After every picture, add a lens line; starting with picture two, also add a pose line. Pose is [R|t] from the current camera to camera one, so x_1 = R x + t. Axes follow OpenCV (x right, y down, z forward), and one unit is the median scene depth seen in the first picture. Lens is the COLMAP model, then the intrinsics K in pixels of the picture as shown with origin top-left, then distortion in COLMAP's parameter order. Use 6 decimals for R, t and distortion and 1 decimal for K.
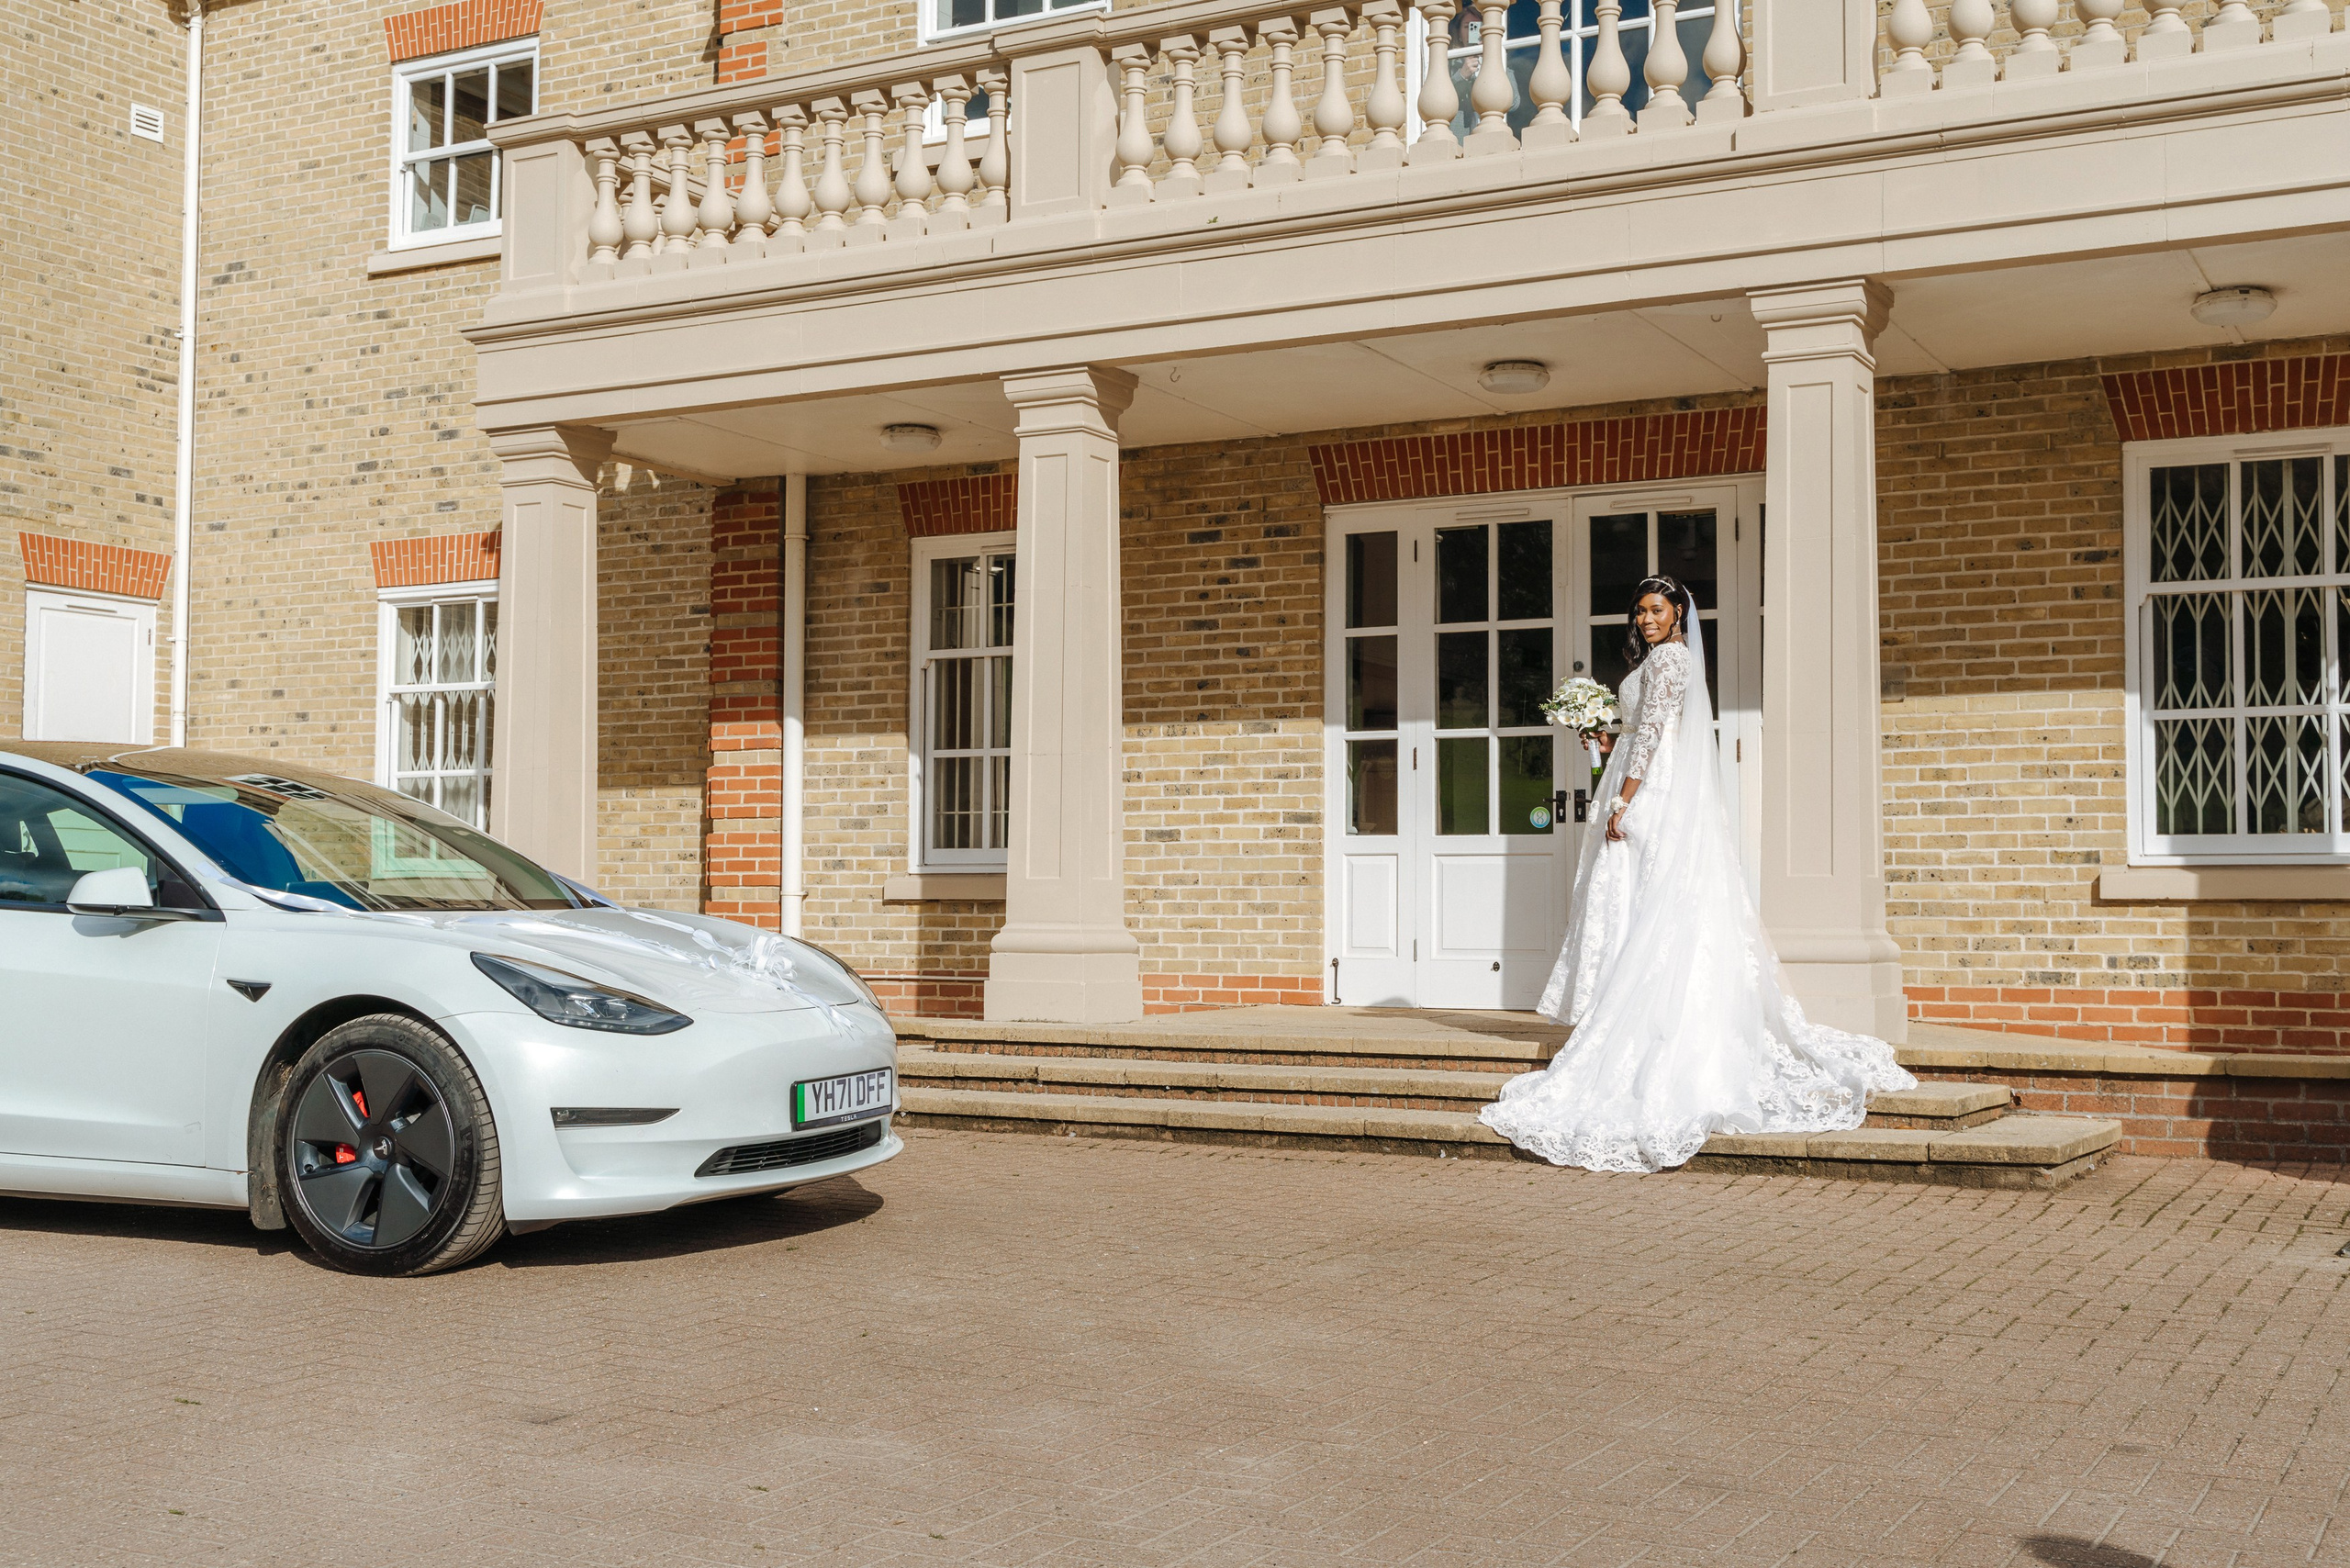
lens RADIAL K [[2608.8, 0, 1186.8], [0, 2608.8, 794.1], [0, 0, 1]] dist [-0.010415, 0.018083]
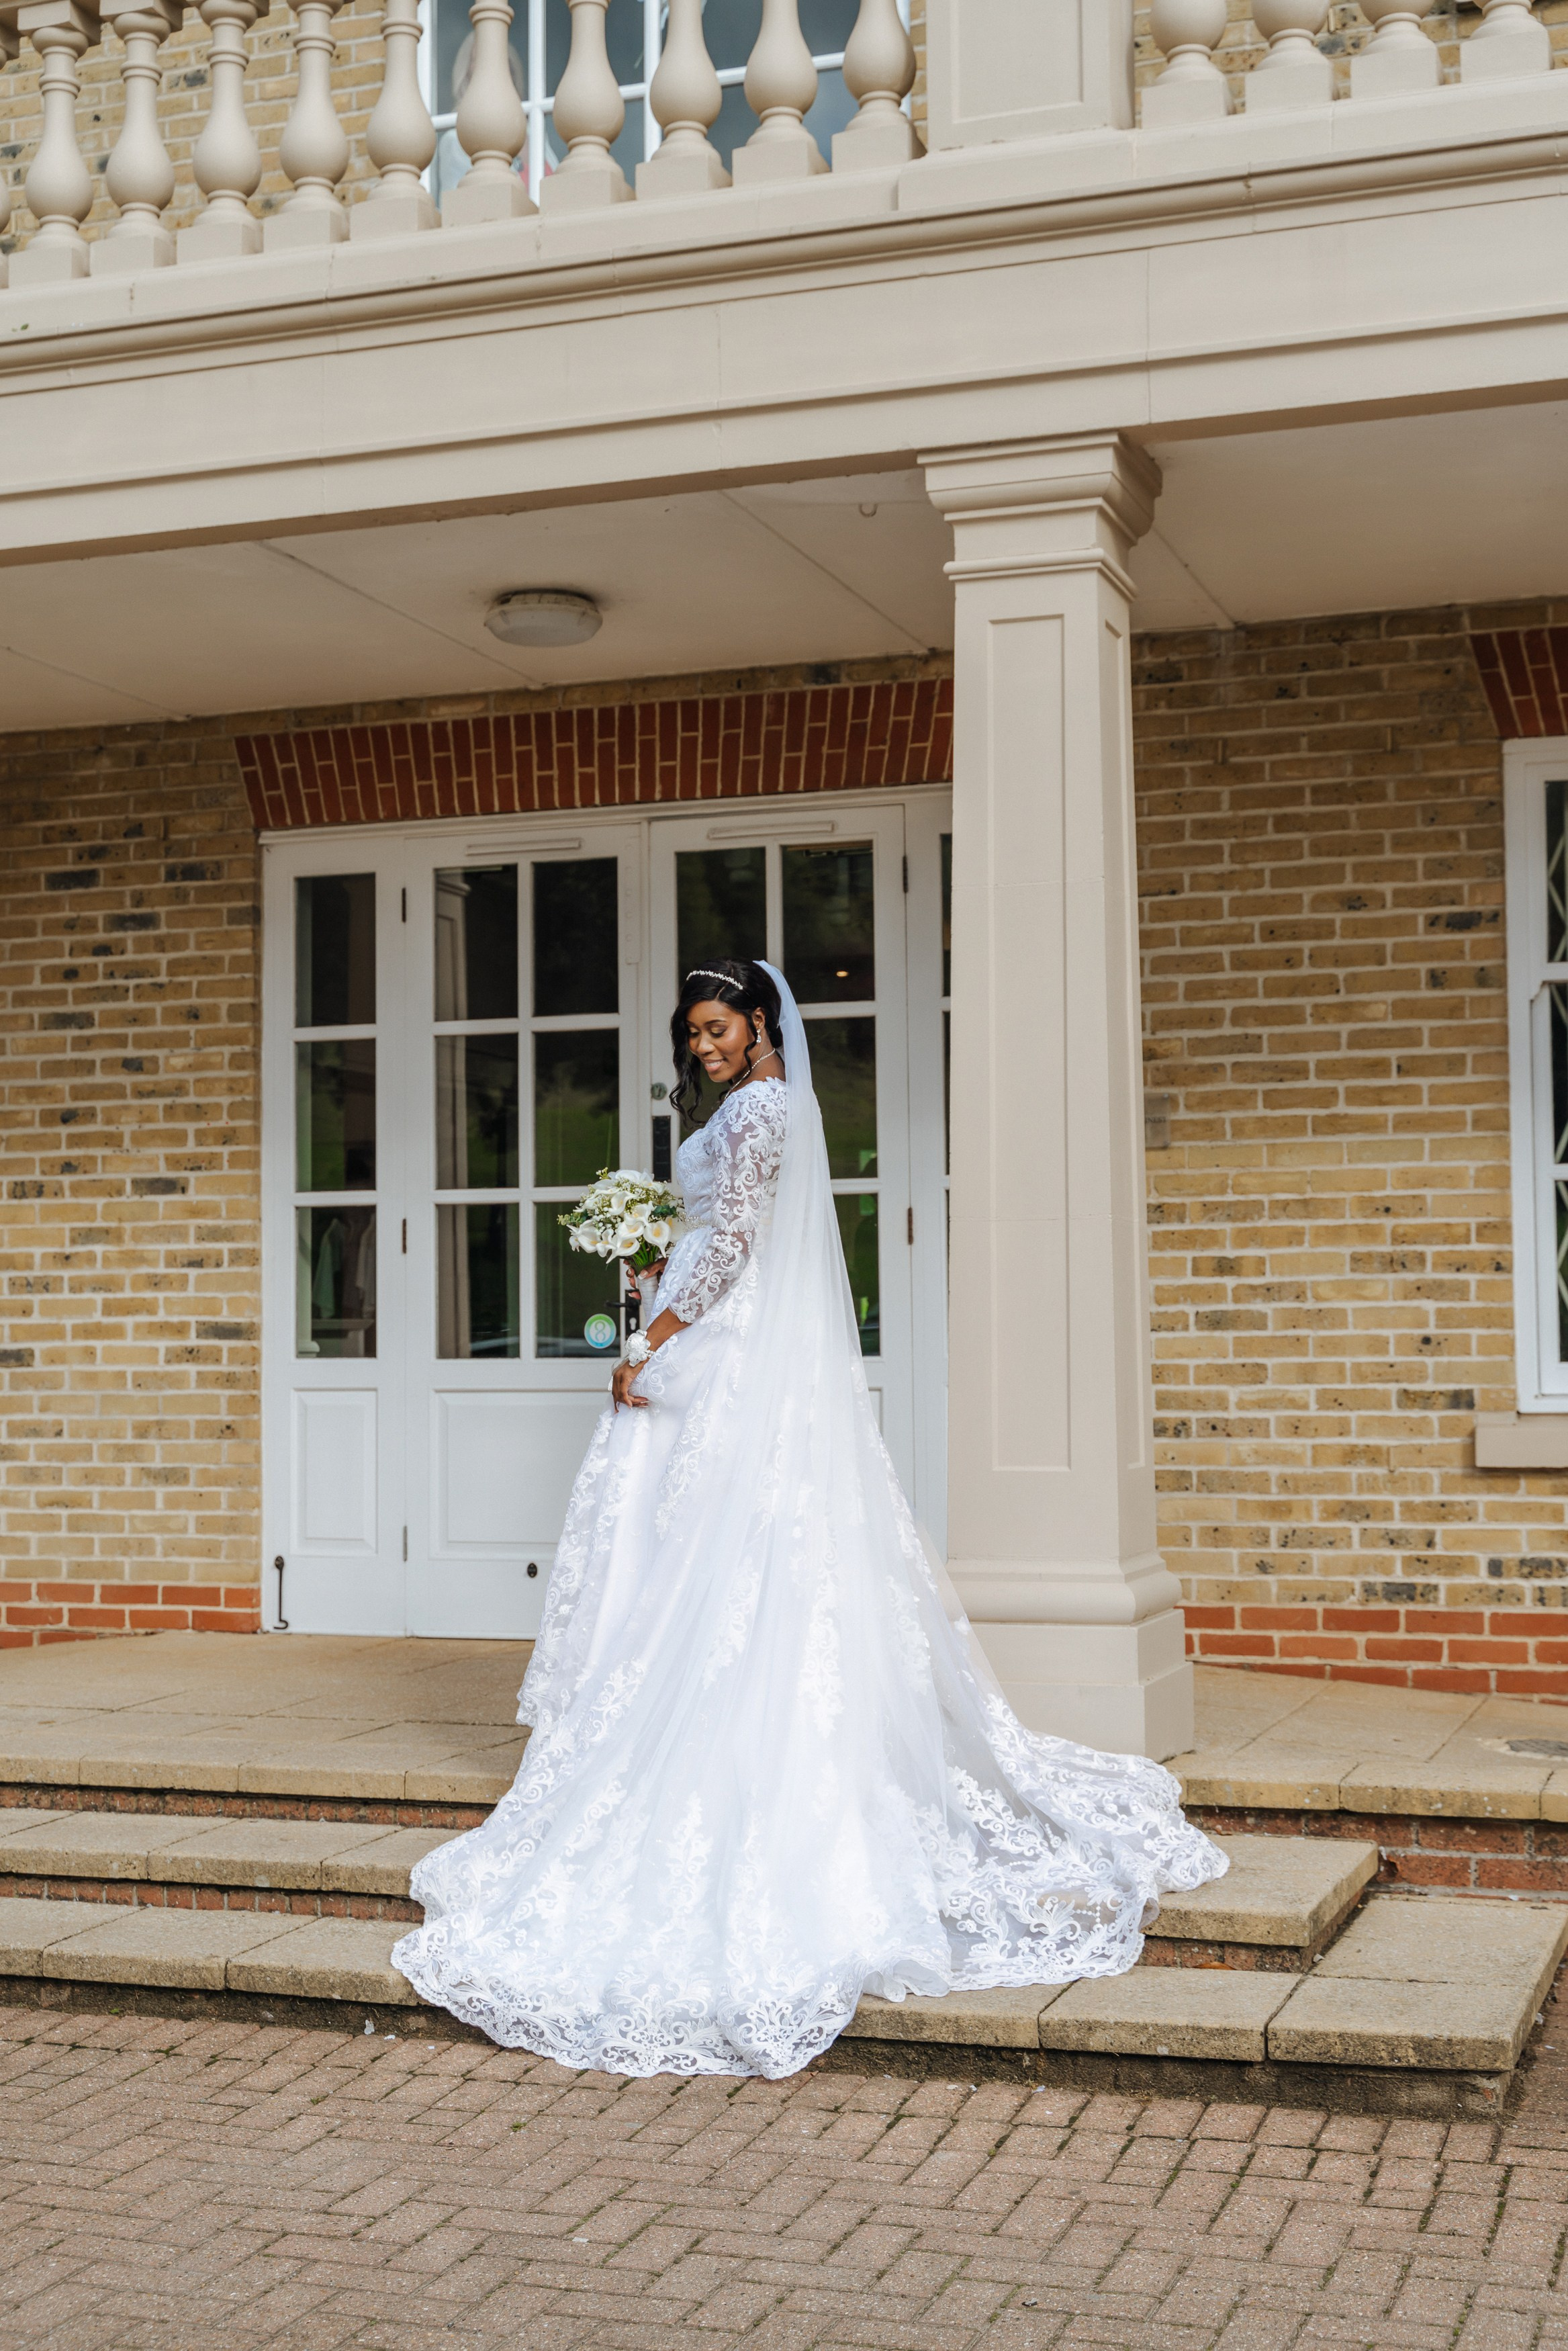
lens RADIAL K [[2811.9, 0, 784.0], [0, 2811.9, 1175.5], [0, 0, 1]] dist [0.012135, -0.018260]
pose [[0.986820, -0.005635, 0.161724, 0.074306], [0.006092, 0.999979, -0.002332, -0.028330], [-0.161707, 0.003286, 0.986833, 0.346044]]
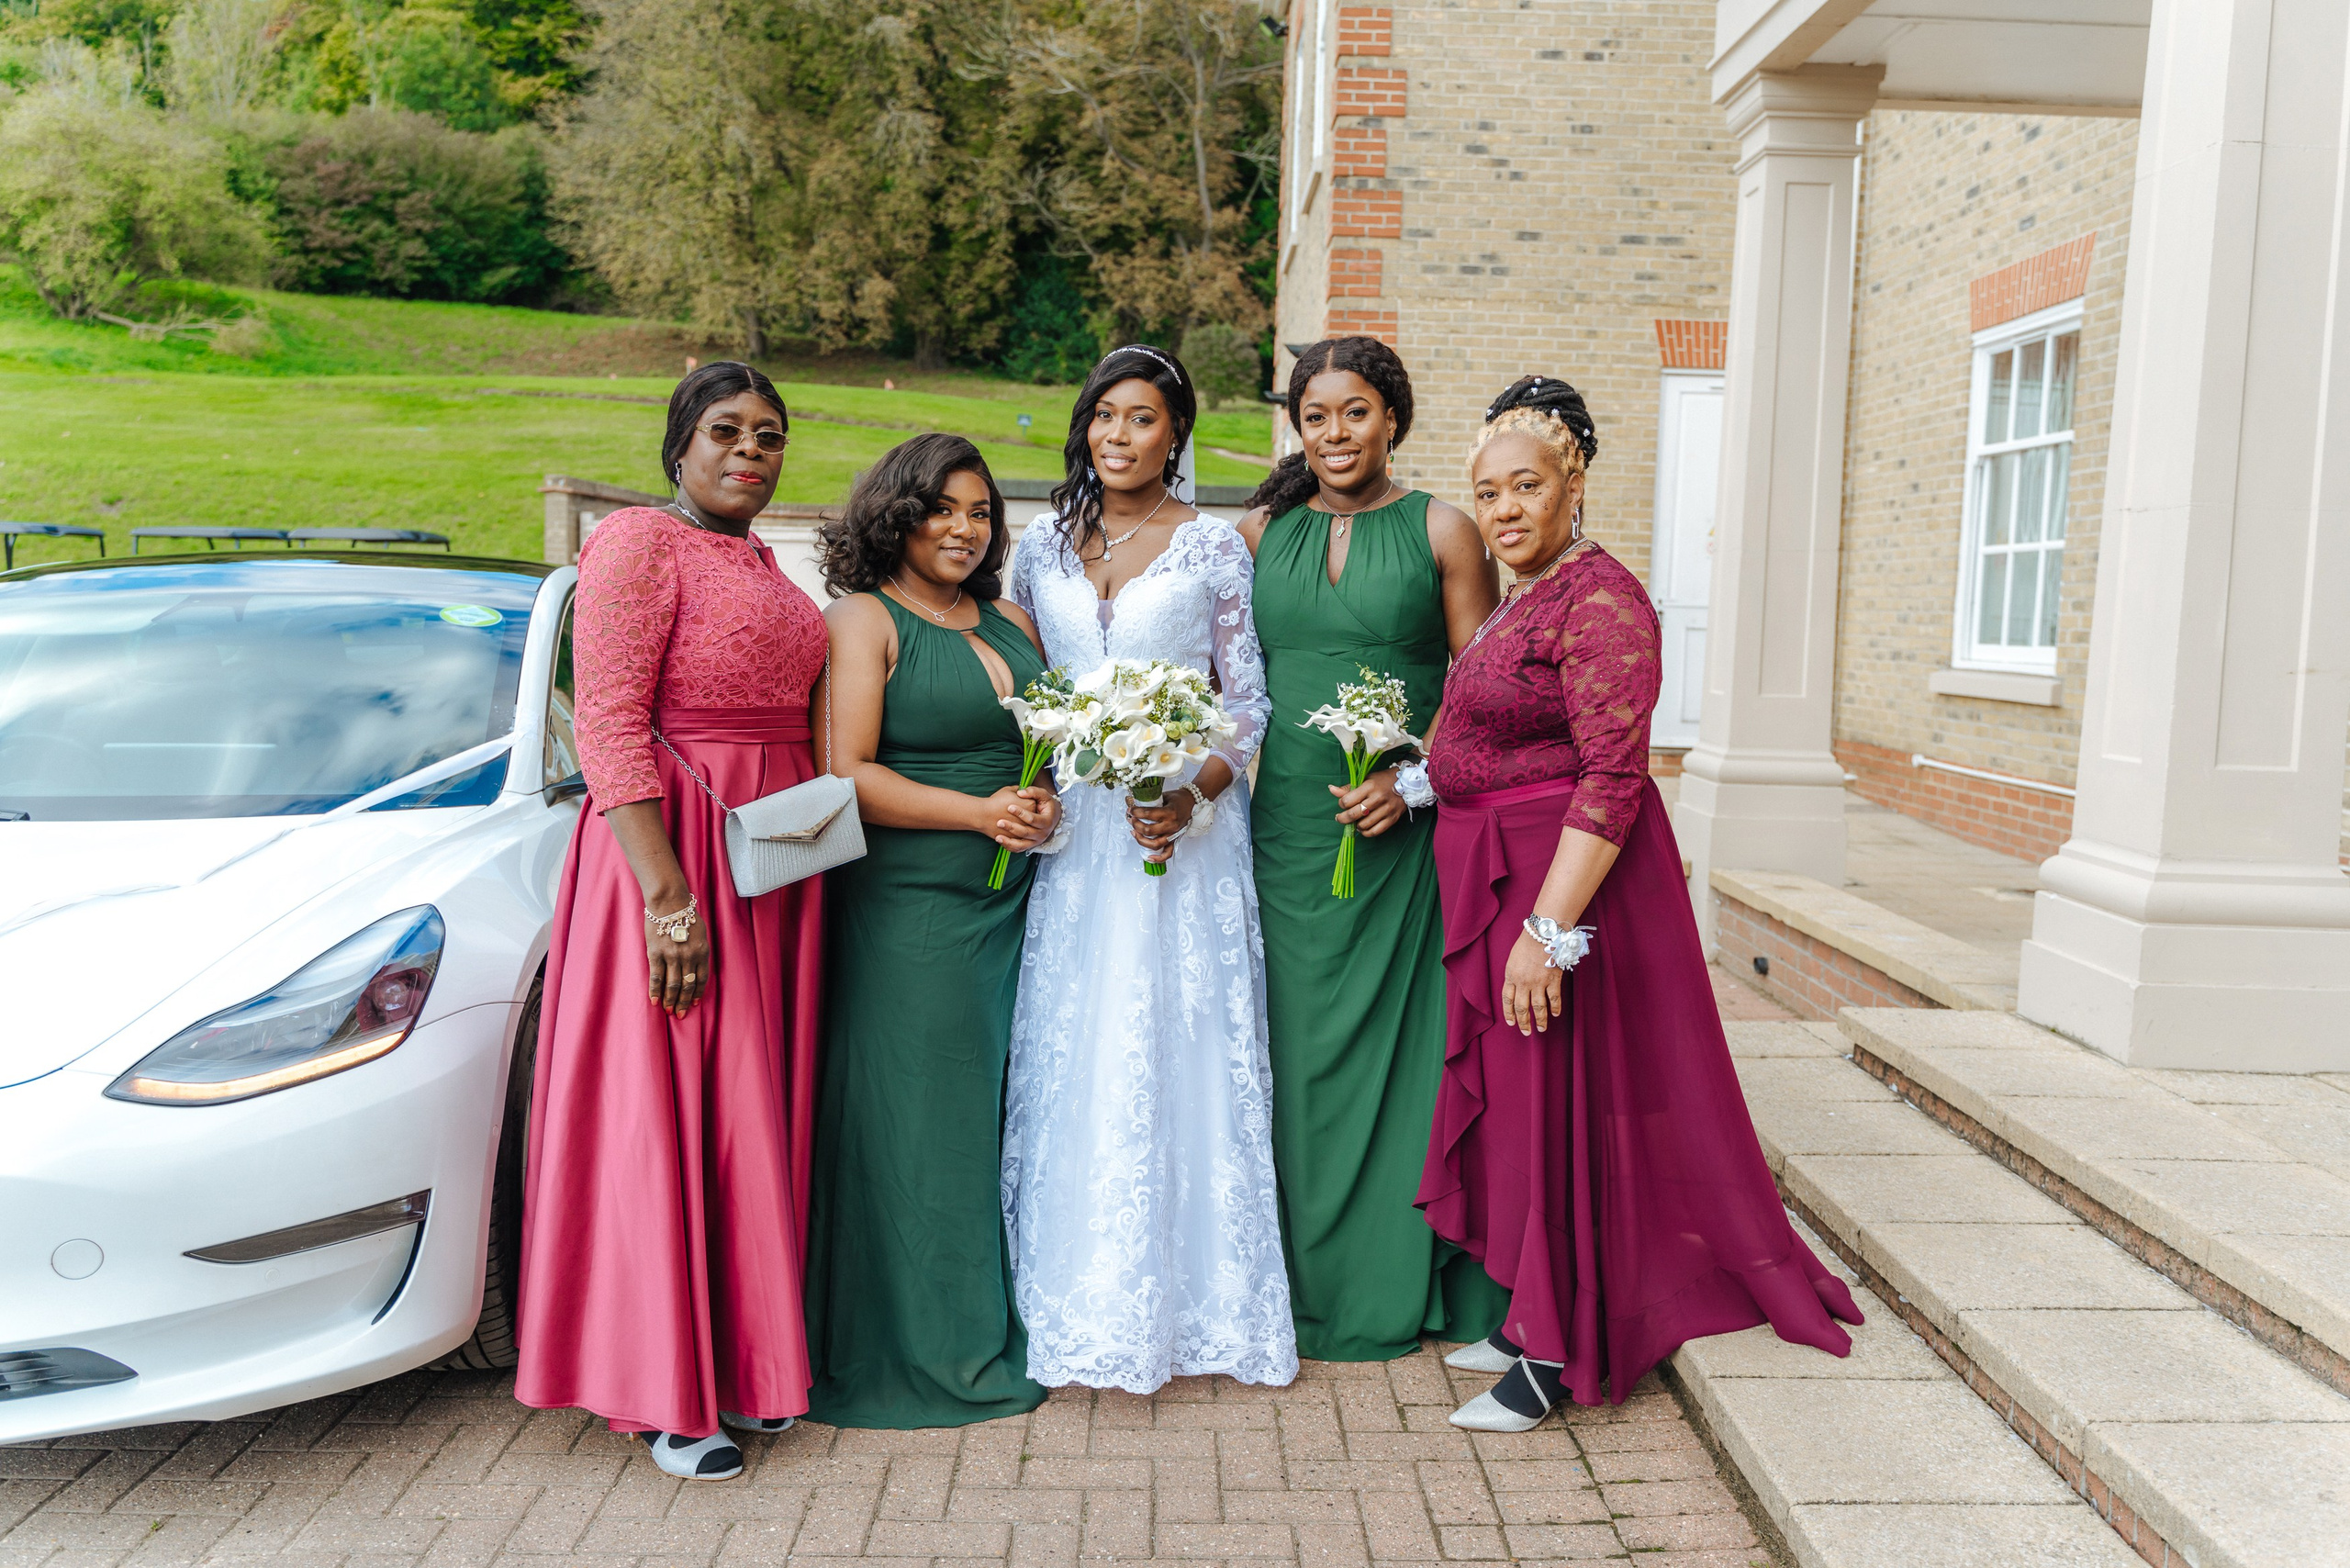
lens RADIAL K [[1874.3, 0, 1186.0], [0, 1874.3, 779.5], [0, 0, 1]] dist [0.000986, 0.002991]
pose [[0.487342, 0.089169, -0.868646, 0.184403], [0.015164, 0.993758, 0.110519, -0.007272], [0.873079, -0.067033, 0.482948, 0.724261]]
